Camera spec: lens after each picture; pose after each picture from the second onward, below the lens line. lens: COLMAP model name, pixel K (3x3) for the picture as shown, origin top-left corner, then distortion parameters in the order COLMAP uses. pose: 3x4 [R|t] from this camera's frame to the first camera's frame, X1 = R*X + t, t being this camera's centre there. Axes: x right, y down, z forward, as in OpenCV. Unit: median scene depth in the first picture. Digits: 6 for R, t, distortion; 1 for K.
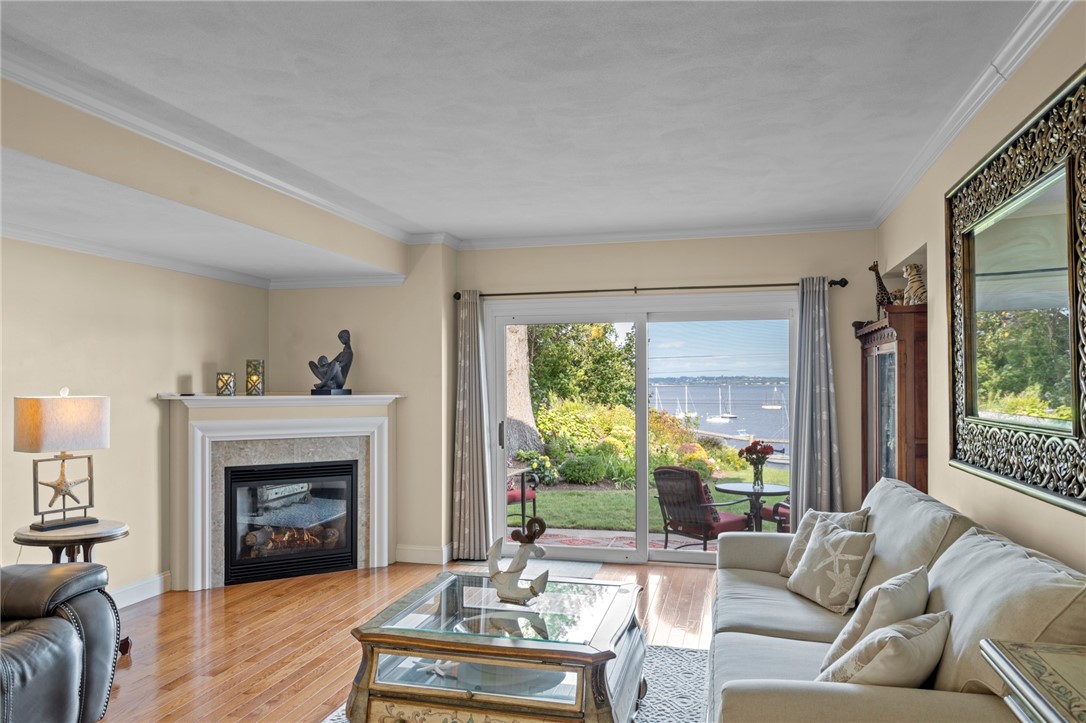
lens RADIAL K [[749.4, 0, 539.0], [0, 749.4, 380.7], [0, 0, 1]] dist [0.002522, 0.003274]
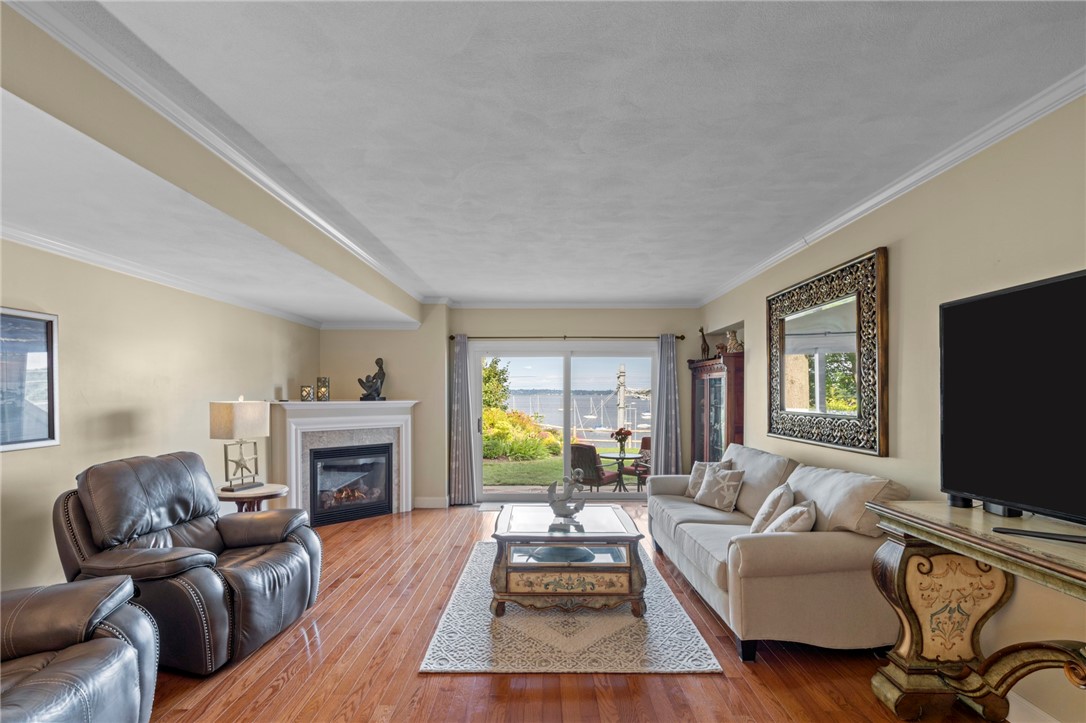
lens RADIAL K [[505.0, 0, 537.4], [0, 505.0, 399.5], [0, 0, 1]] dist [-0.001912, 0.000240]
pose [[0.969371, 0.000057, 0.245602, -0.235000], [-0.003856, 0.999880, 0.014991, -0.000220], [-0.245571, -0.015479, 0.969255, -0.085271]]
